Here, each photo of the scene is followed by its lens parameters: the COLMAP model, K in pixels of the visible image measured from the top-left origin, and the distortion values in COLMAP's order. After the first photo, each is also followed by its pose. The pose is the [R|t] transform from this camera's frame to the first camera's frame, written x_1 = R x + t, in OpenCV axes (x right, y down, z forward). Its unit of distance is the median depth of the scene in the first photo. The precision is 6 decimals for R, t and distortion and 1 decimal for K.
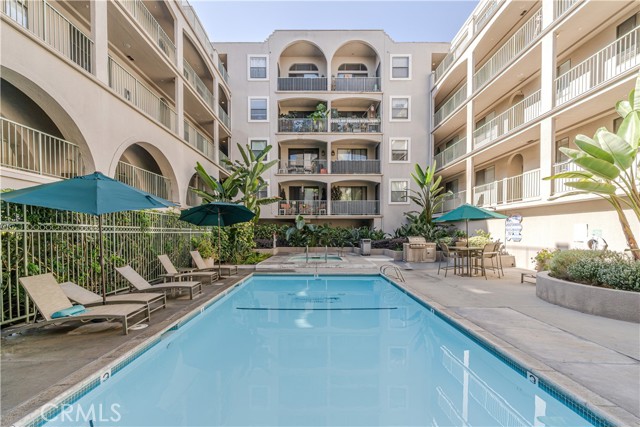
lens RADIAL K [[265.5, 0, 316.0], [0, 265.5, 238.2], [0, 0, 1]] dist [-0.000076, -0.001858]
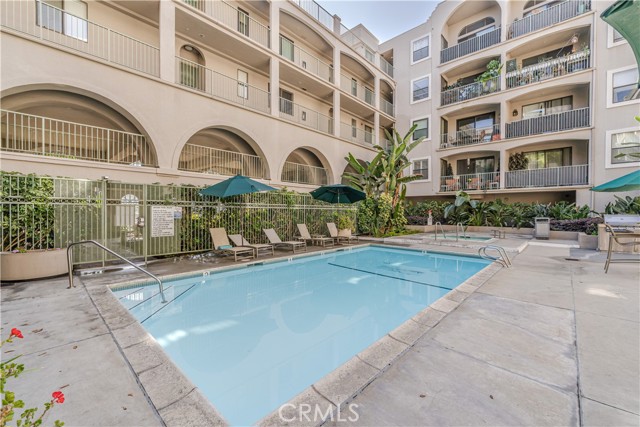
lens RADIAL K [[265.5, 0, 326.2], [0, 265.5, 211.5], [0, 0, 1]] dist [-0.000076, -0.001858]
pose [[0.735684, 0.002257, -0.677321, 0.215766], [-0.016823, 0.999747, -0.014940, 0.006406], [0.677115, 0.022386, 0.735536, 0.012908]]
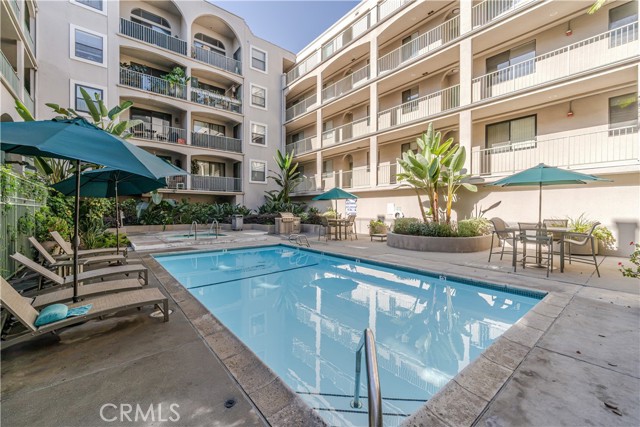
lens RADIAL K [[265.5, 0, 320.9], [0, 265.5, 207.1], [0, 0, 1]] dist [-0.000076, -0.001858]
pose [[0.767334, 0.009960, 0.641170, -0.195825], [0.012754, 0.999444, -0.030790, 0.007255], [-0.641120, 0.031804, 0.766781, 0.005500]]
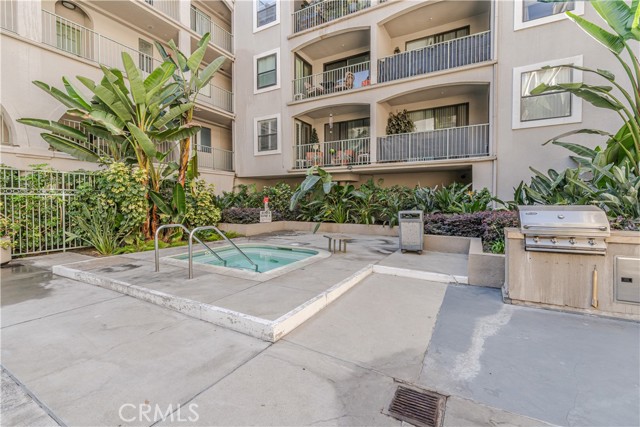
lens RADIAL K [[265.5, 0, 320.5], [0, 265.5, 202.1], [0, 0, 1]] dist [-0.000076, -0.001858]
pose [[0.858459, 0.002814, -0.512874, 0.238904], [-0.011819, 0.999828, -0.014298, -0.002248], [0.512745, 0.018336, 0.858345, 0.515422]]
